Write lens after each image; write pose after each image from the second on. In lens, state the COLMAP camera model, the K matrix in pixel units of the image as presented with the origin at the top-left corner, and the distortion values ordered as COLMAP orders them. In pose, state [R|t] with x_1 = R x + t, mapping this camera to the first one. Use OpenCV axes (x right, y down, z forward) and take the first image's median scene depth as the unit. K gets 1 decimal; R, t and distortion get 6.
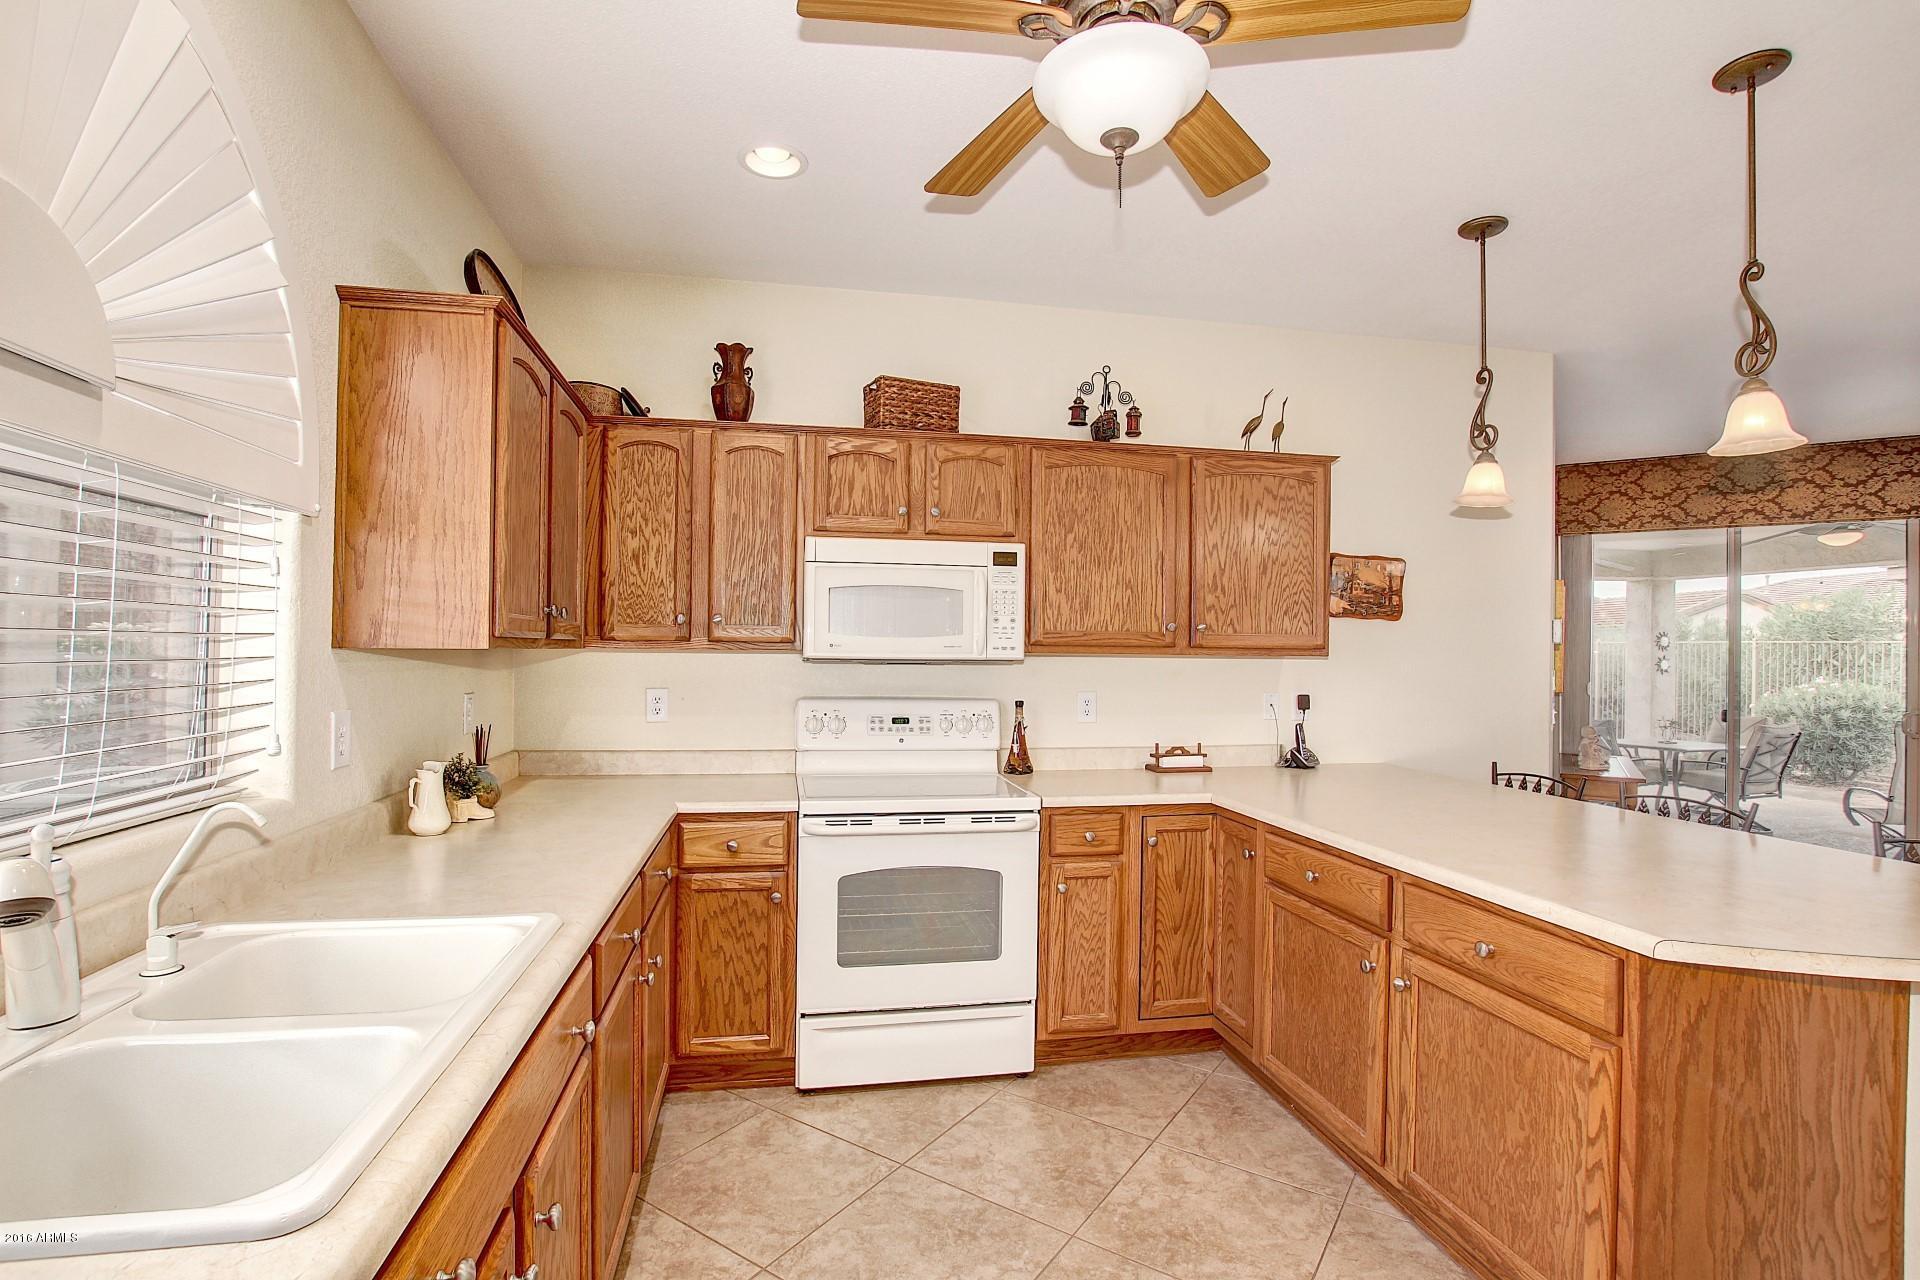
lens RADIAL K [[894.6, 0, 950.6], [0, 894.6, 648.9], [0, 0, 1]] dist [-0.034863, 0.005890]
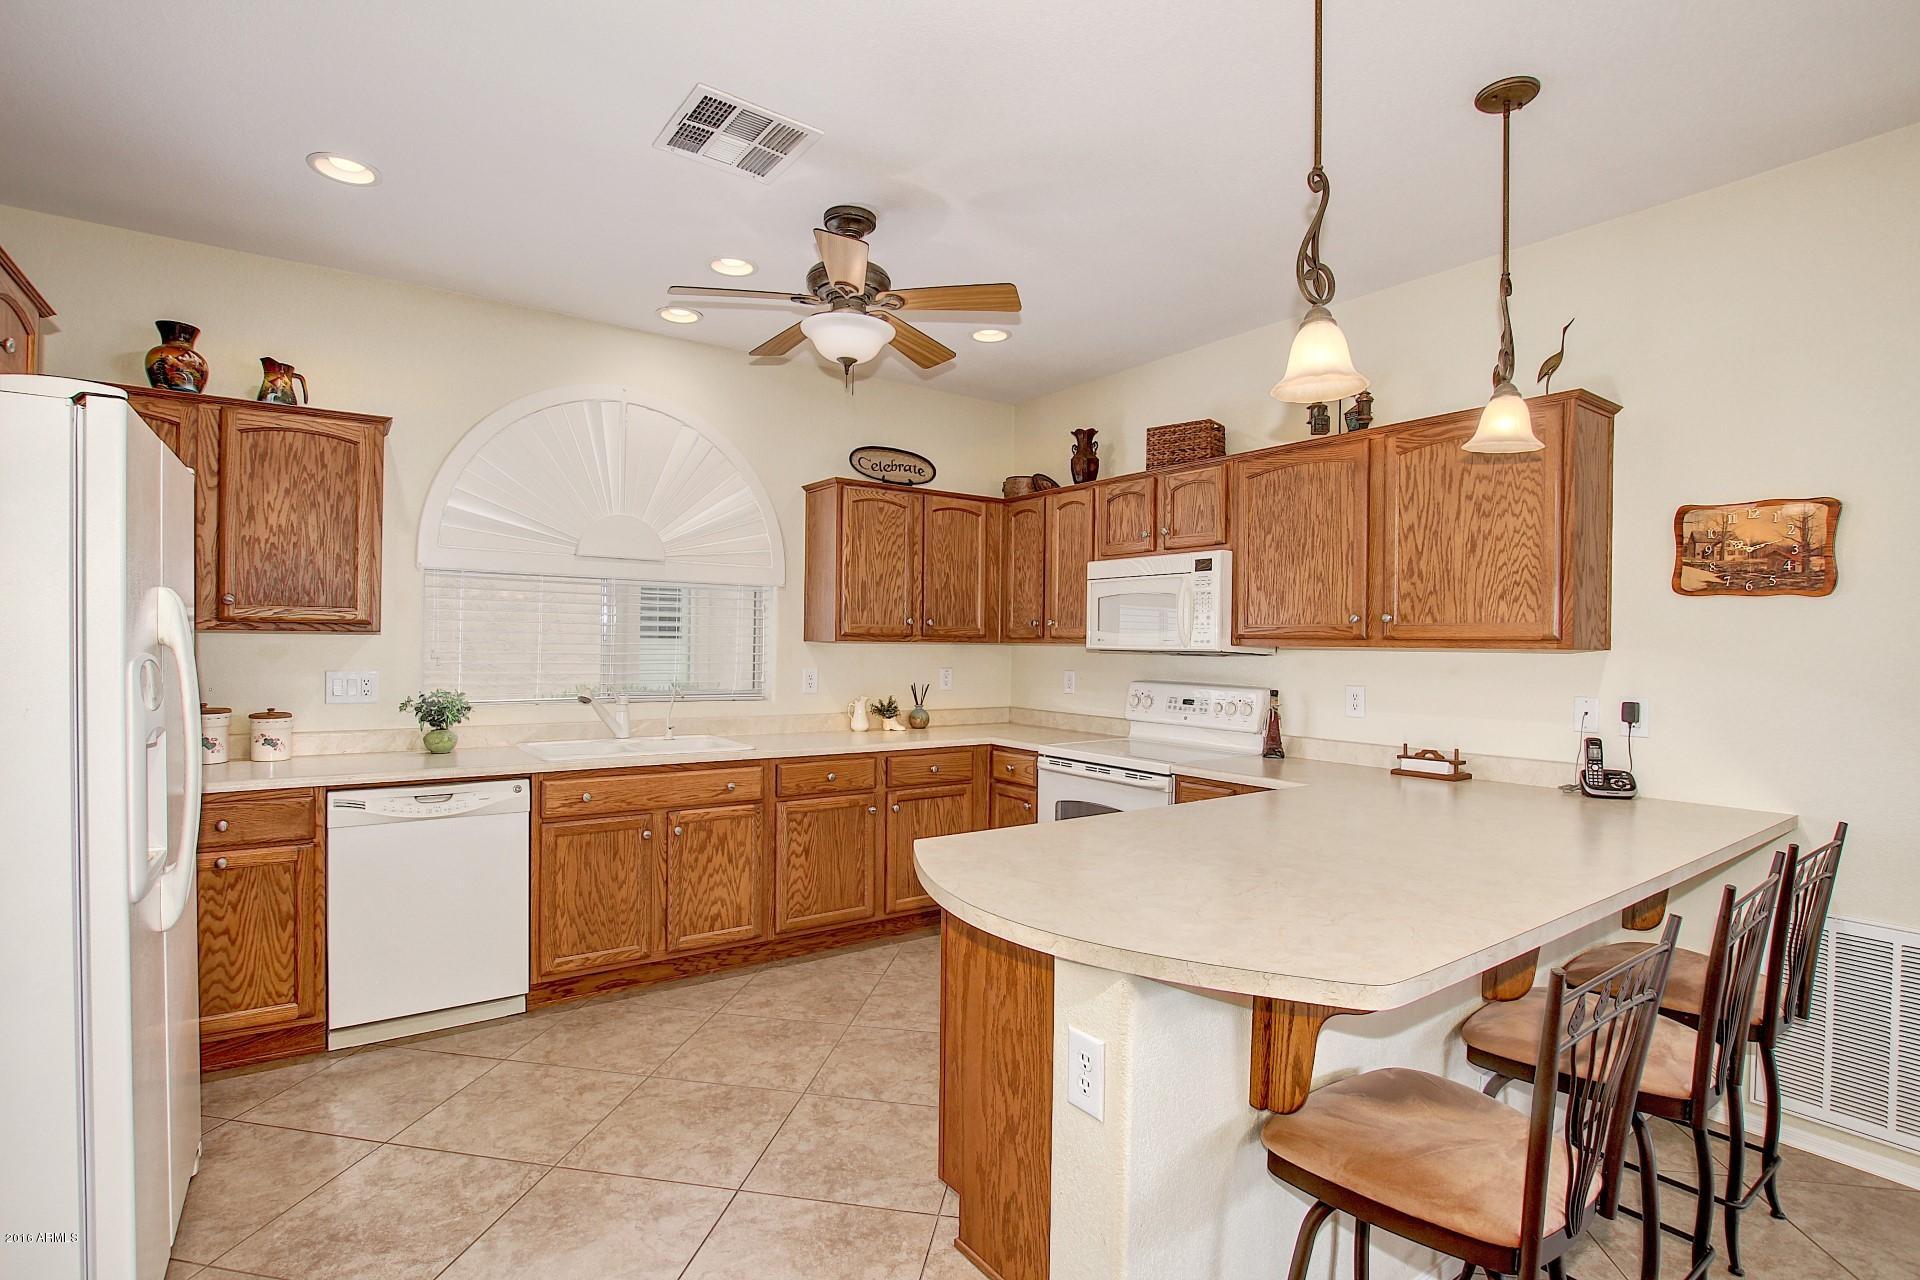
lens RADIAL K [[907.7, 0, 947.0], [0, 907.7, 649.2], [0, 0, 1]] dist [-0.035570, 0.006320]
pose [[0.418838, 0.000106, -0.908061, 0.950111], [-0.005832, 0.999980, -0.002573, 0.013986], [0.908042, 0.006374, 0.418830, 0.192076]]
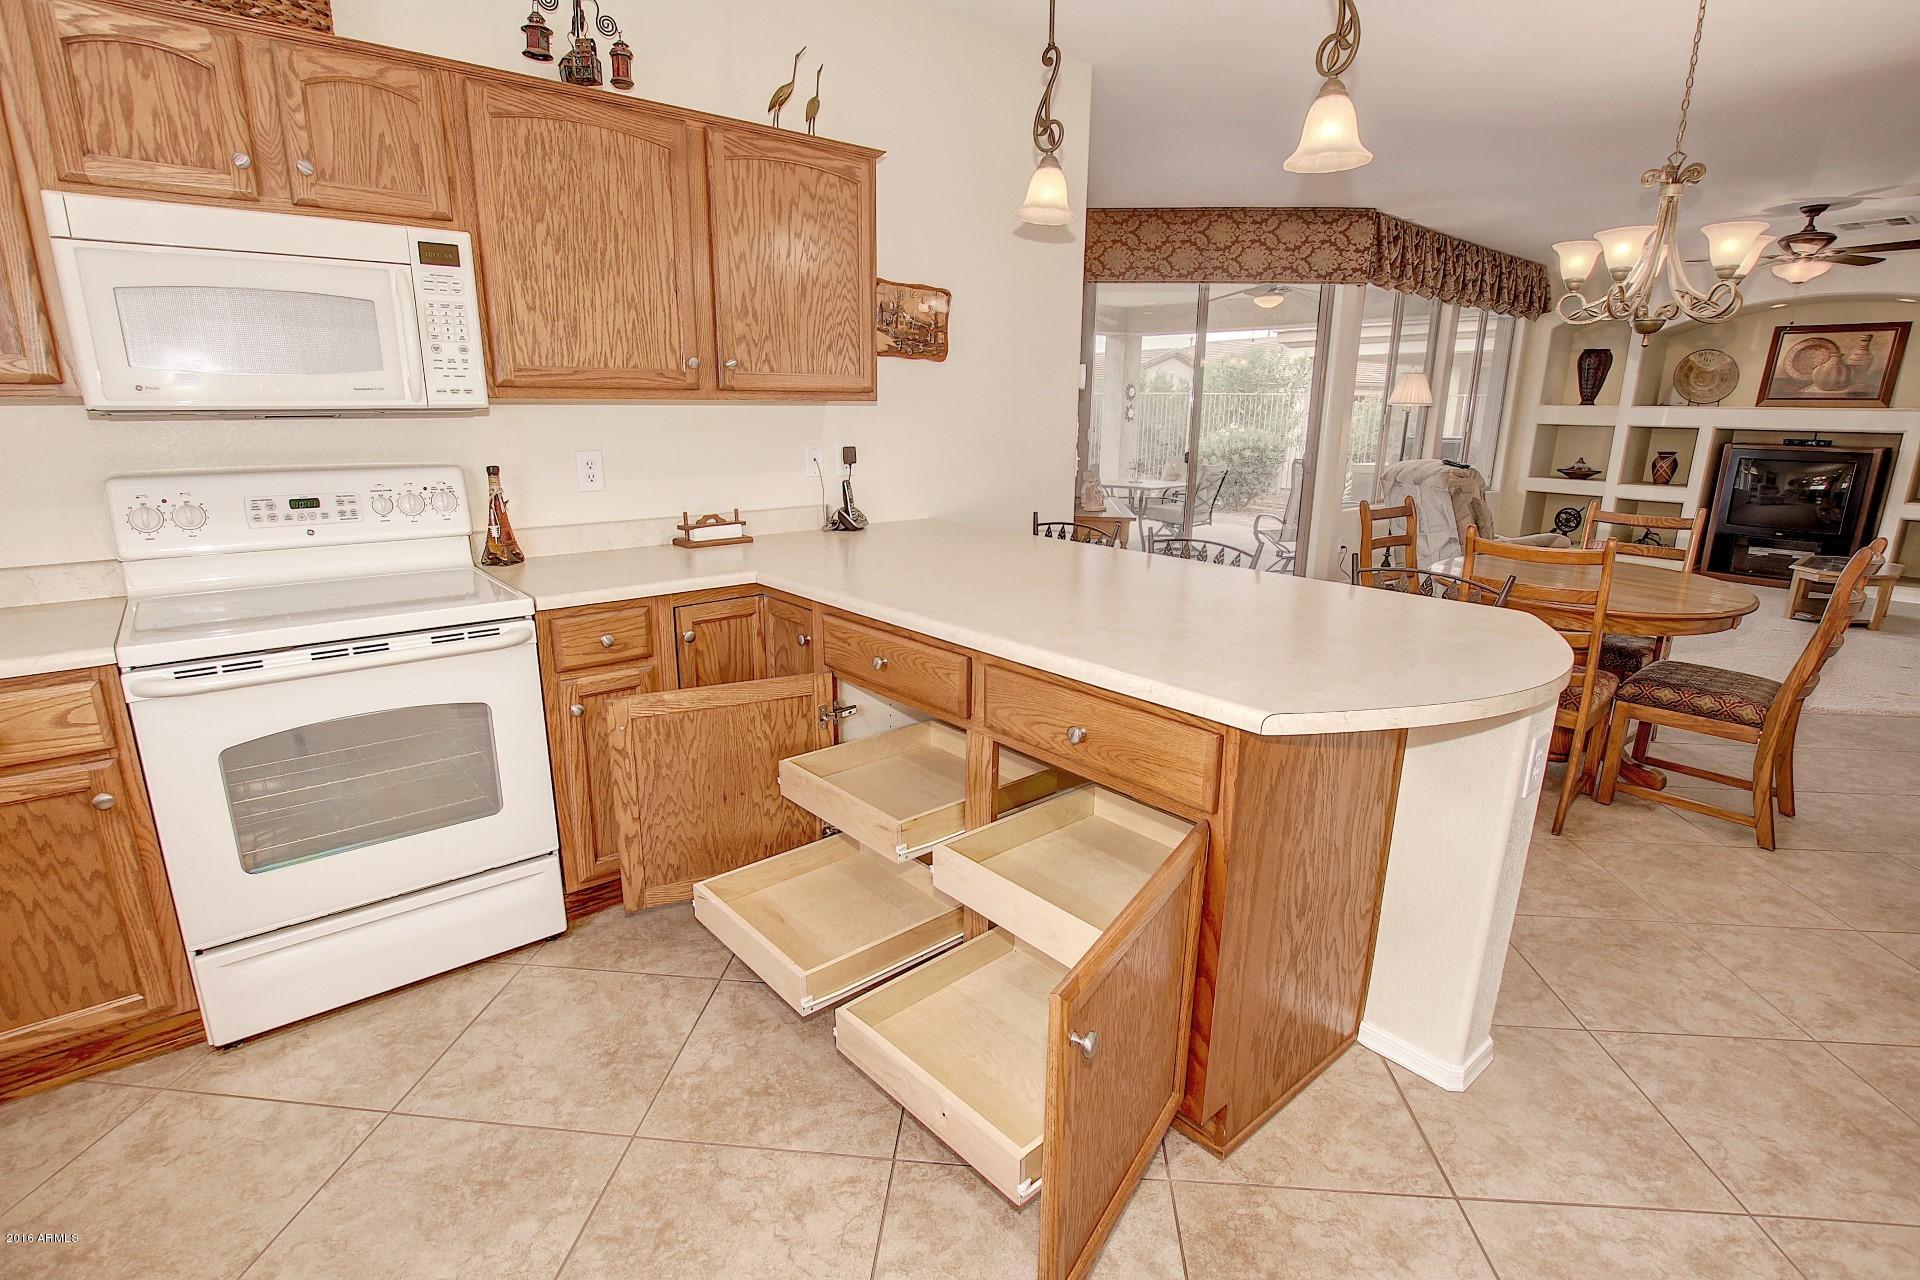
lens RADIAL K [[907.7, 0, 947.0], [0, 907.7, 649.2], [0, 0, 1]] dist [-0.035570, 0.006320]
pose [[0.873937, -0.129349, 0.468512, 0.040030], [0.000793, 0.964316, 0.264754, 0.008363], [-0.486039, -0.231006, 0.842854, 0.171105]]
